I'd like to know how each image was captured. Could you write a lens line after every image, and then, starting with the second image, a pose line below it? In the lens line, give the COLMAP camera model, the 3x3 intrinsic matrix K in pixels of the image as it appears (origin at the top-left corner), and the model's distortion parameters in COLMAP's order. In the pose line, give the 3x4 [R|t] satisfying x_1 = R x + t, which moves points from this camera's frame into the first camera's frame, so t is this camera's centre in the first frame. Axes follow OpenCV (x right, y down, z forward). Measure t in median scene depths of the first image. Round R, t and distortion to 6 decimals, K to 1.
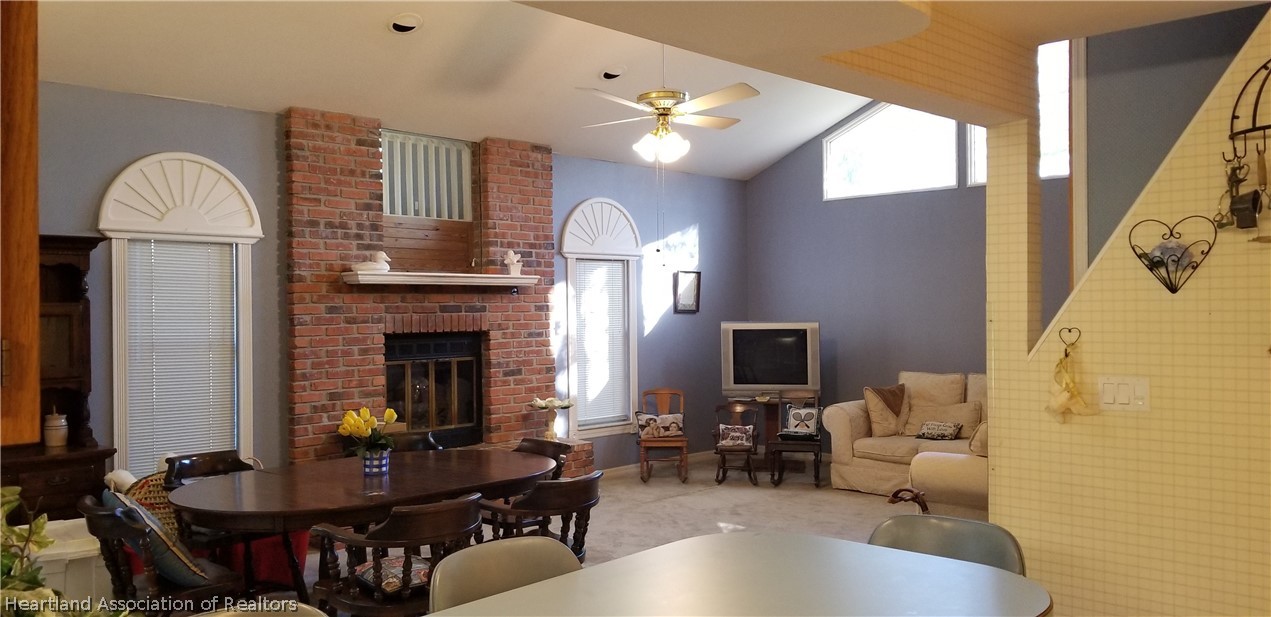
lens RADIAL K [[990.4, 0, 634.1], [0, 990.4, 305.8], [0, 0, 1]] dist [0.075503, -0.123838]
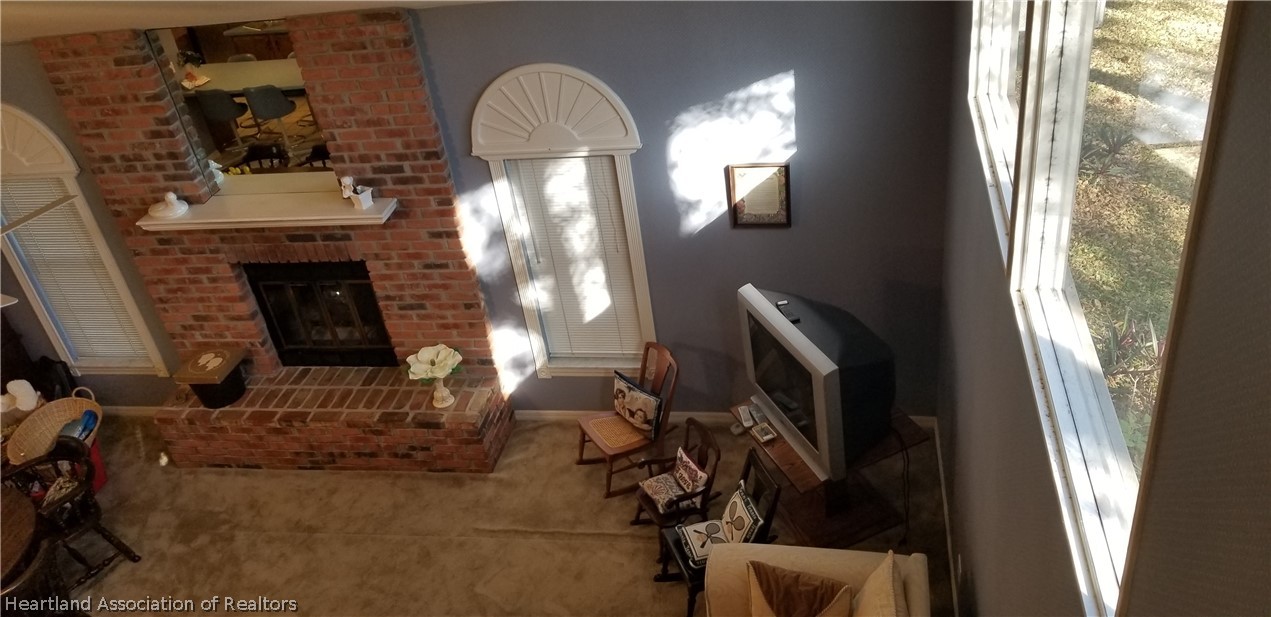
lens RADIAL K [[990.4, 0, 643.6], [0, 990.4, 318.2], [0, 0, 1]] dist [0.075503, -0.123838]
pose [[0.541028, 0.404914, -0.737112, 0.563299], [0.126704, 0.827218, 0.547409, -0.334262], [0.831405, -0.389559, 0.396244, 0.824432]]
